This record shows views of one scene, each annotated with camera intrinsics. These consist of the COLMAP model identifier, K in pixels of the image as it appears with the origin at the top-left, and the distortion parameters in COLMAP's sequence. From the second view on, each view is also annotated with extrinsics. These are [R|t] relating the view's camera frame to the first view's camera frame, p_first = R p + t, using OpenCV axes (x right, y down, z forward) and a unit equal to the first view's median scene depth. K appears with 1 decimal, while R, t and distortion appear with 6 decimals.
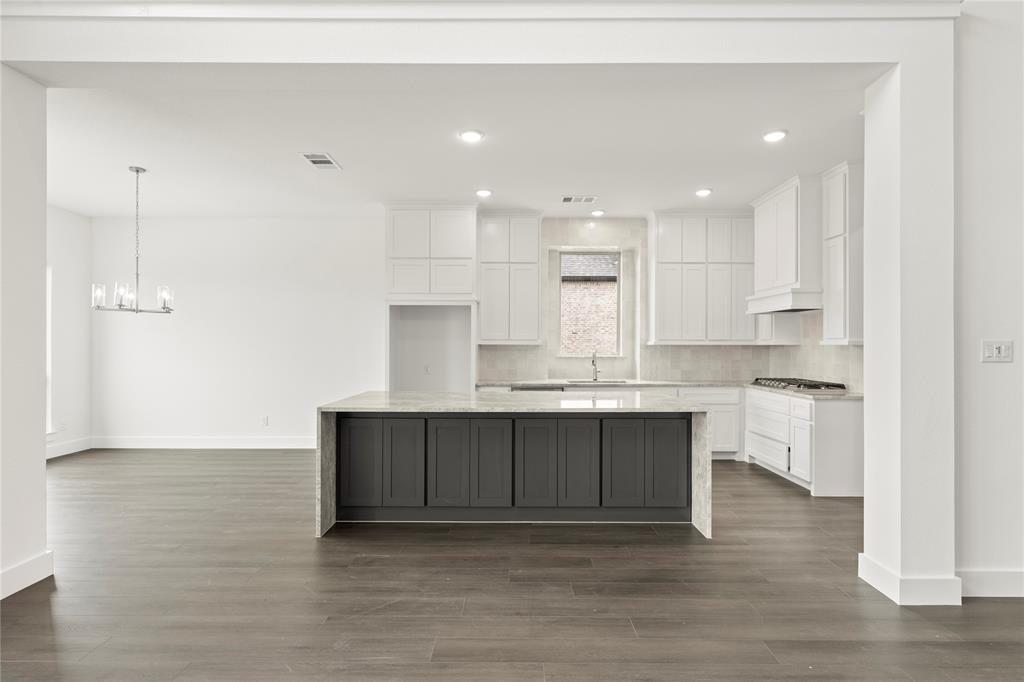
lens RADIAL K [[491.8, 0, 514.2], [0, 491.8, 338.9], [0, 0, 1]] dist [0.000290, -0.000267]
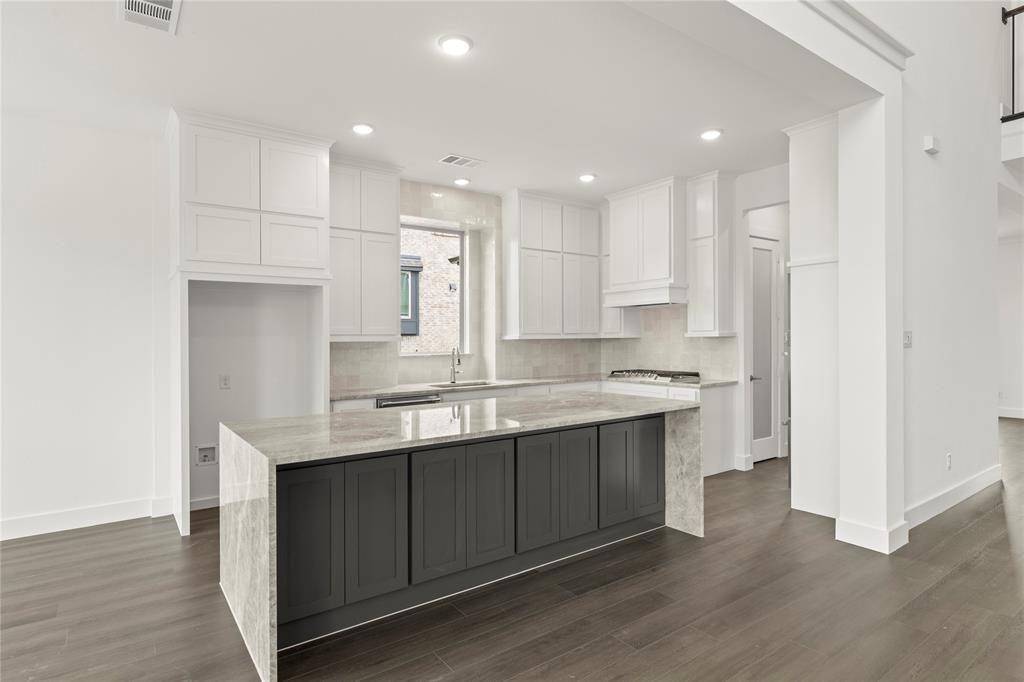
lens RADIAL K [[549.0, 0, 510.3], [0, 549.0, 335.0], [0, 0, 1]] dist [-0.001588, -0.000421]
pose [[0.810222, -0.007936, 0.586069, -0.357540], [0.007432, 0.999967, 0.003267, 0.001053], [-0.586076, 0.001709, 0.810254, 0.229619]]
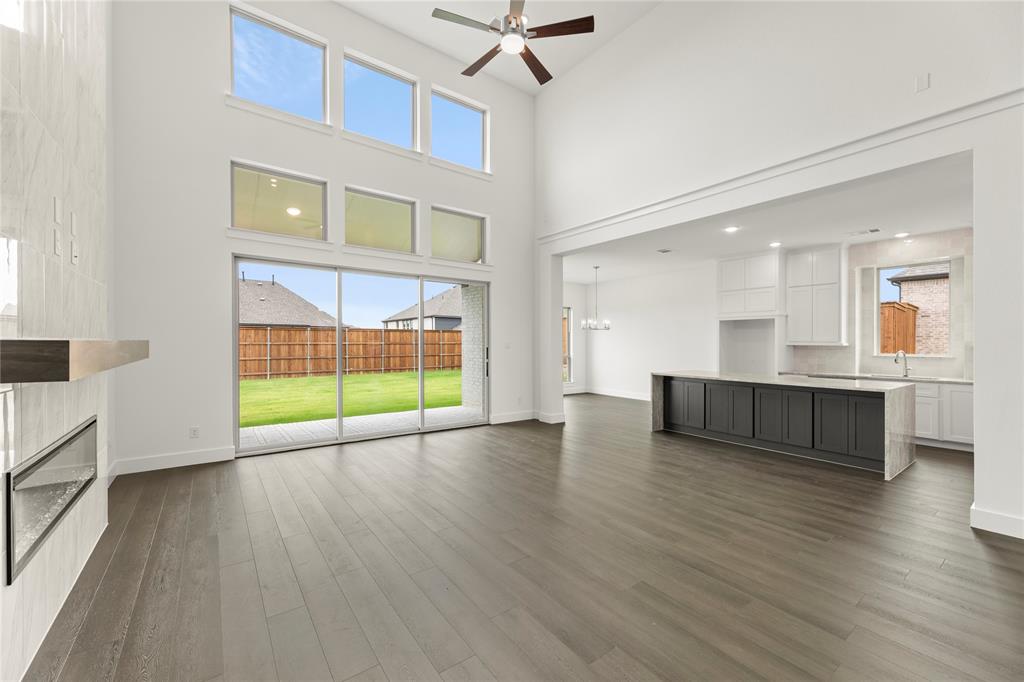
lens RADIAL K [[411.0, 0, 509.9], [0, 411.0, 341.6], [0, 0, 1]] dist [-0.000269, 0.000100]
pose [[0.590154, 0.001177, -0.807290, 0.474791], [0.002940, 0.999989, 0.003608, -0.005795], [0.807285, -0.004503, 0.590144, -0.398277]]
